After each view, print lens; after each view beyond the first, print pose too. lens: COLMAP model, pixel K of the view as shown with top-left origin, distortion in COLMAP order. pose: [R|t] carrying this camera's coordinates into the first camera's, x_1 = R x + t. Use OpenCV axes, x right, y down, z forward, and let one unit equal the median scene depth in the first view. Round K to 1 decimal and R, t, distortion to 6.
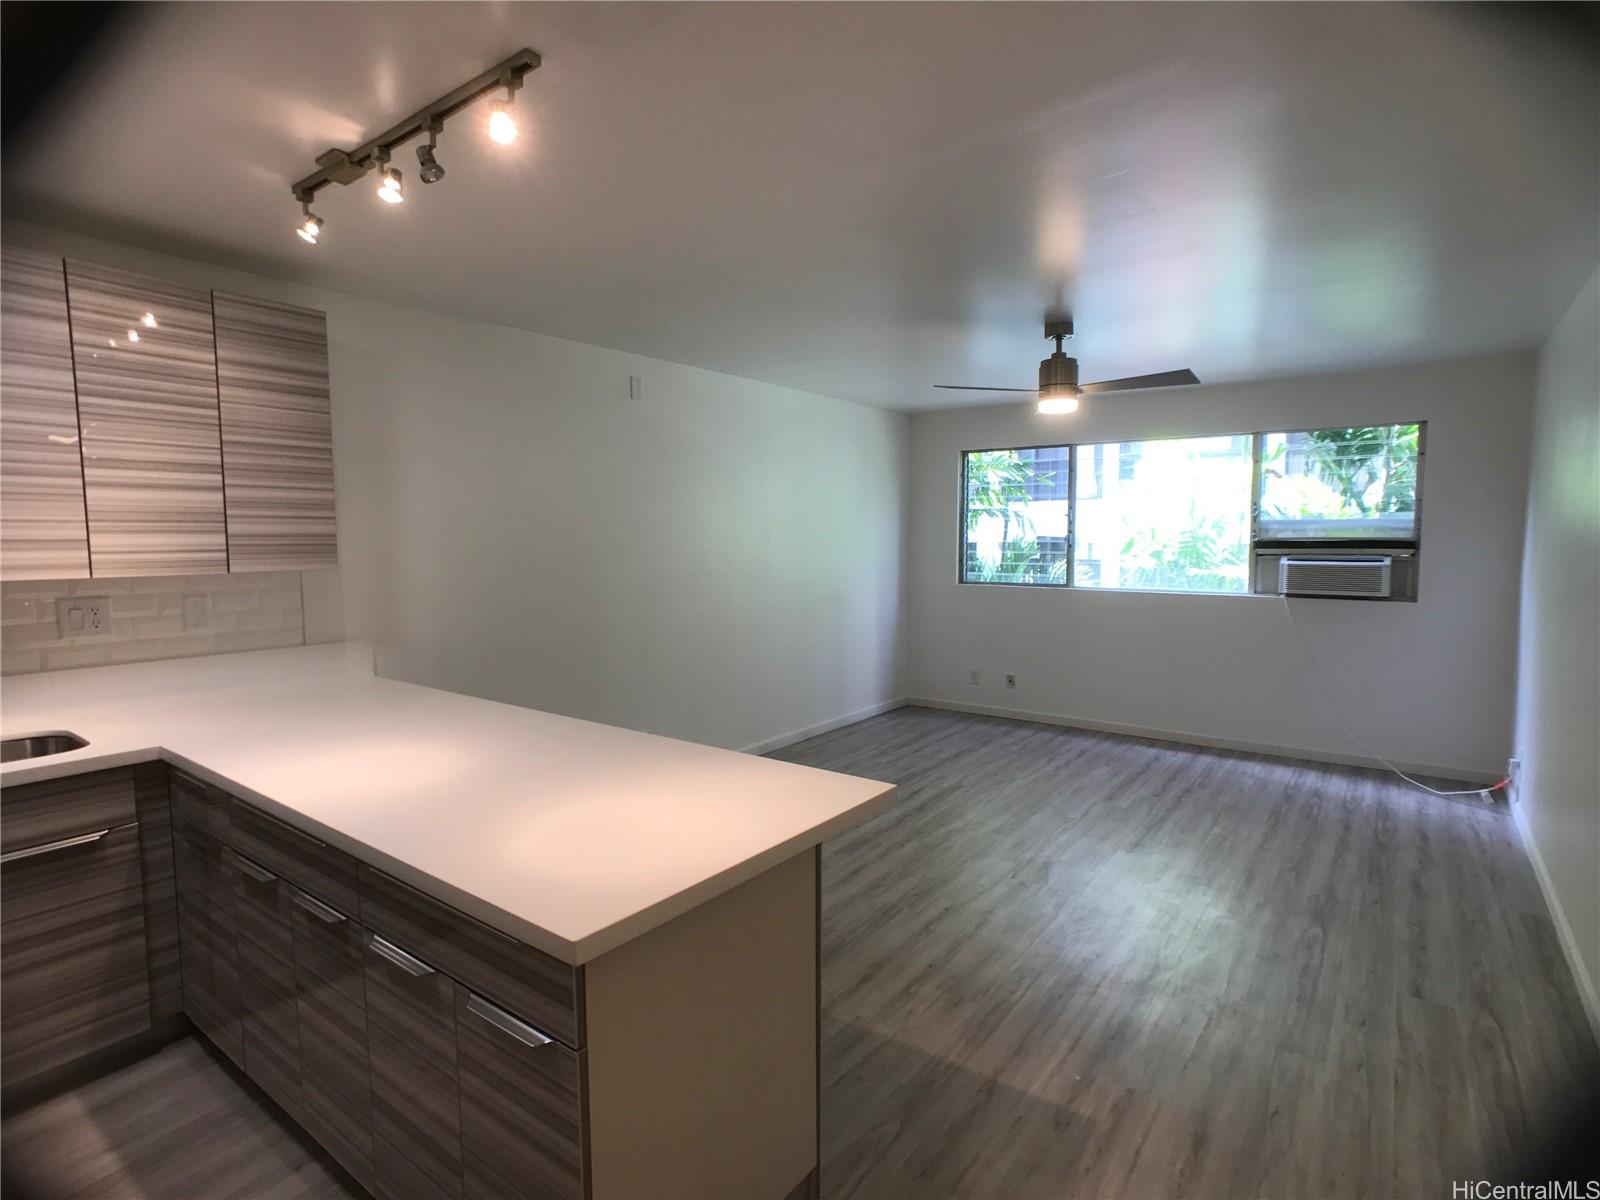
lens RADIAL K [[830.8, 0, 797.0], [0, 830.8, 599.5], [0, 0, 1]] dist [-0.037645, 0.024950]
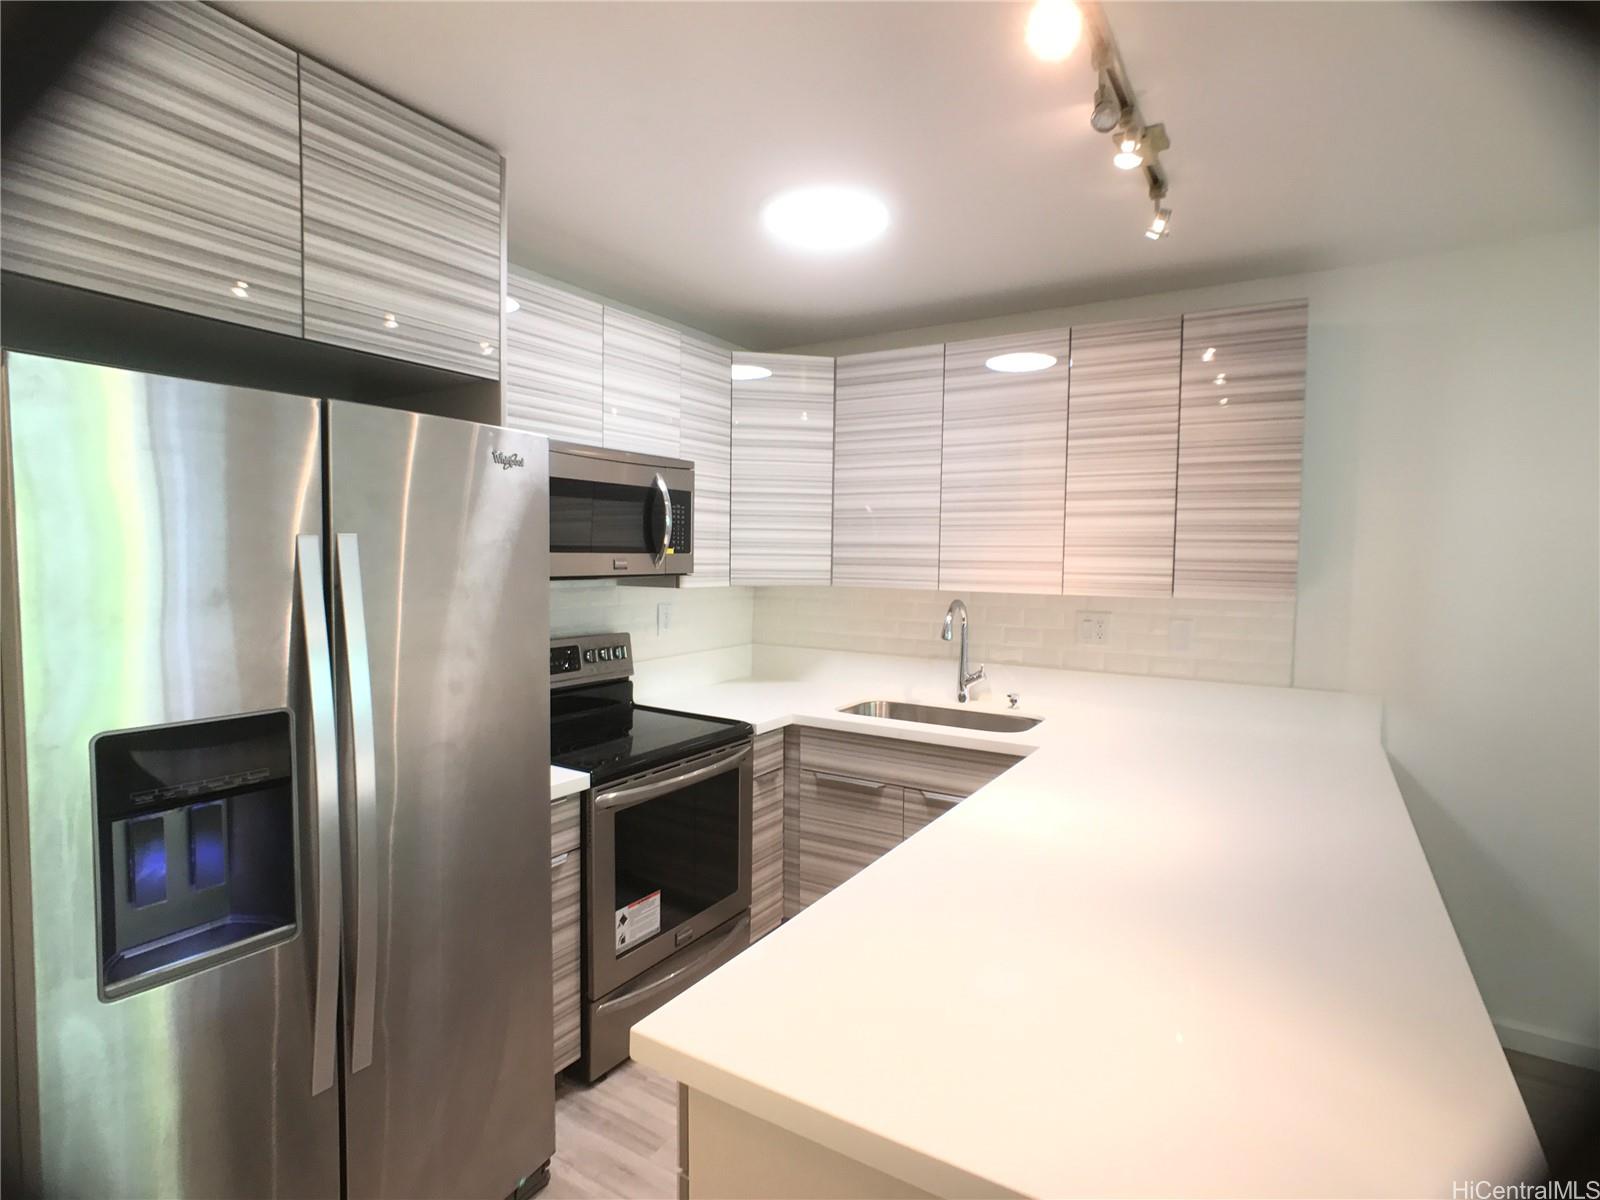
lens RADIAL K [[830.8, 0, 804.4], [0, 830.8, 596.4], [0, 0, 1]] dist [-0.037645, 0.024950]
pose [[0.089553, 0.055584, -0.994430, 0.223649], [-0.087999, 0.994978, 0.047690, -0.037387], [0.992087, 0.083238, 0.093994, 0.411815]]
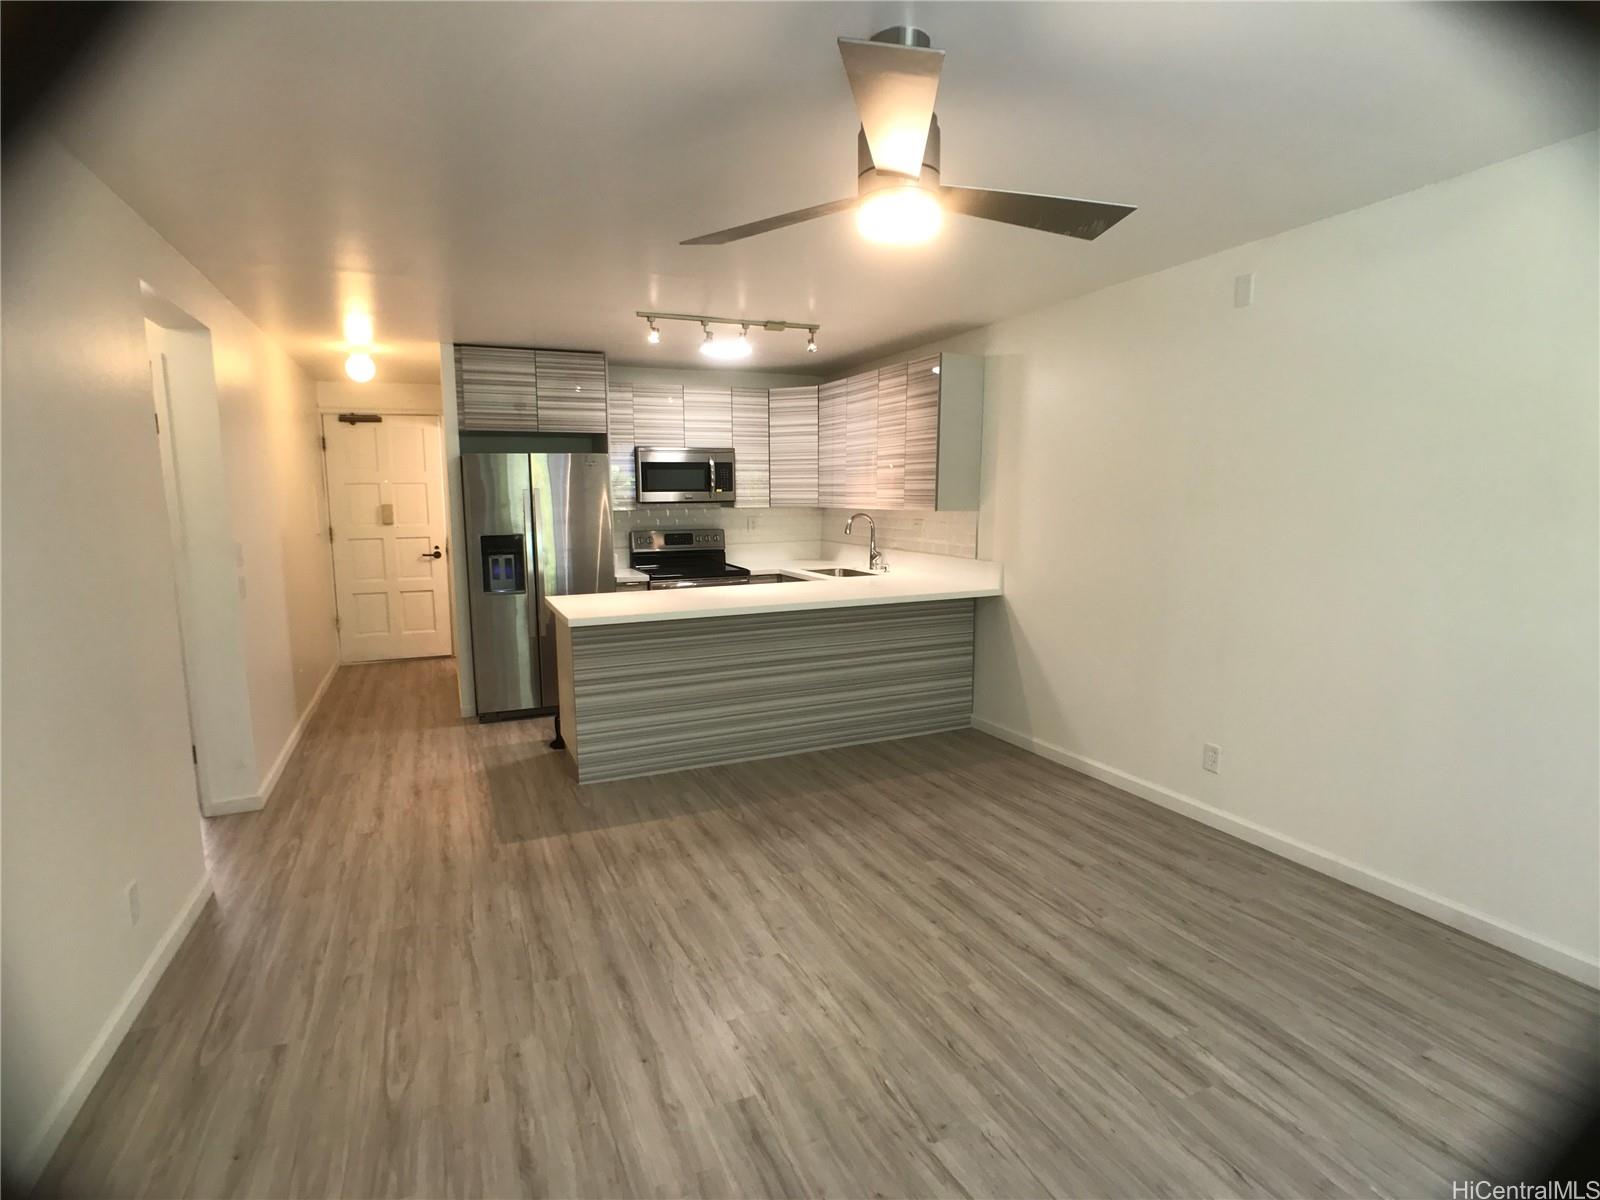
lens RADIAL K [[830.8, 0, 804.4], [0, 830.8, 601.5], [0, 0, 1]] dist [-0.037645, 0.024950]
pose [[-0.490313, 0.123819, -0.862706, 0.989868], [-0.056893, 0.983198, 0.173447, -0.127774], [0.869687, 0.134126, -0.475031, 1.540590]]
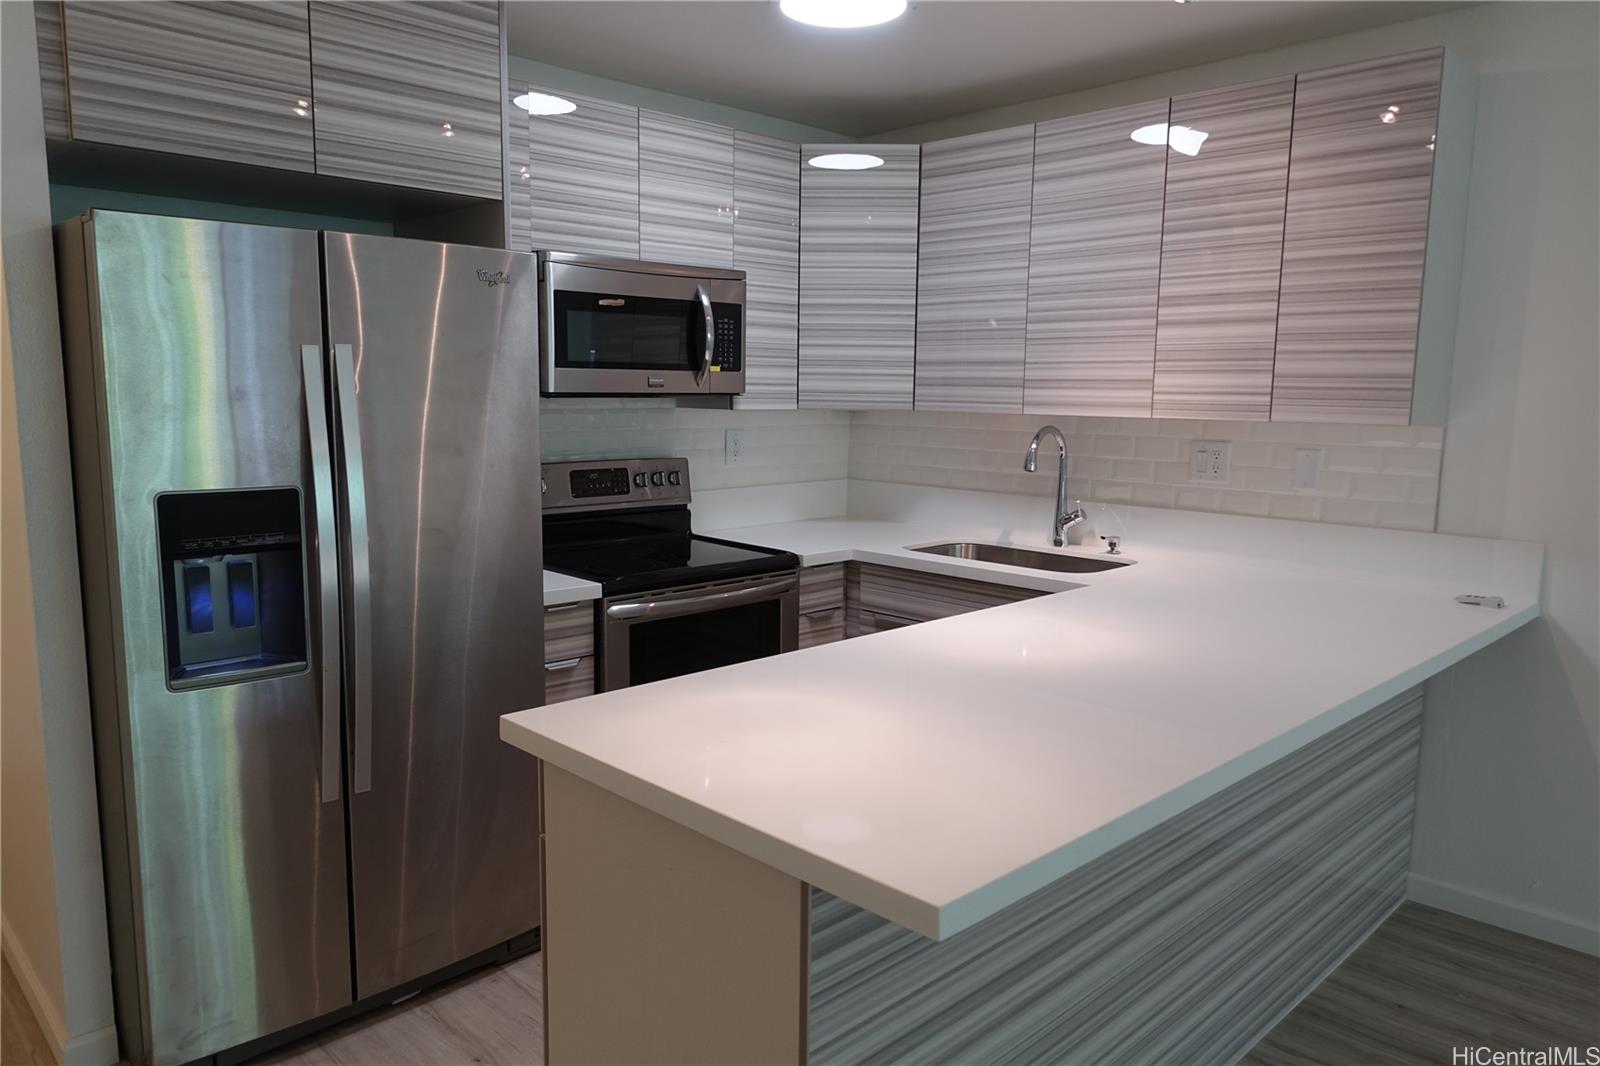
lens RADIAL K [[1121.5, 0, 815.8], [0, 1121.5, 524.9], [0, 0, 1]] dist [0.003048, 0.017747]
pose [[-0.145003, 0.123350, -0.981712, 0.447623], [-0.086987, 0.986767, 0.136833, -0.038654], [0.985600, 0.105237, -0.132355, 0.622324]]
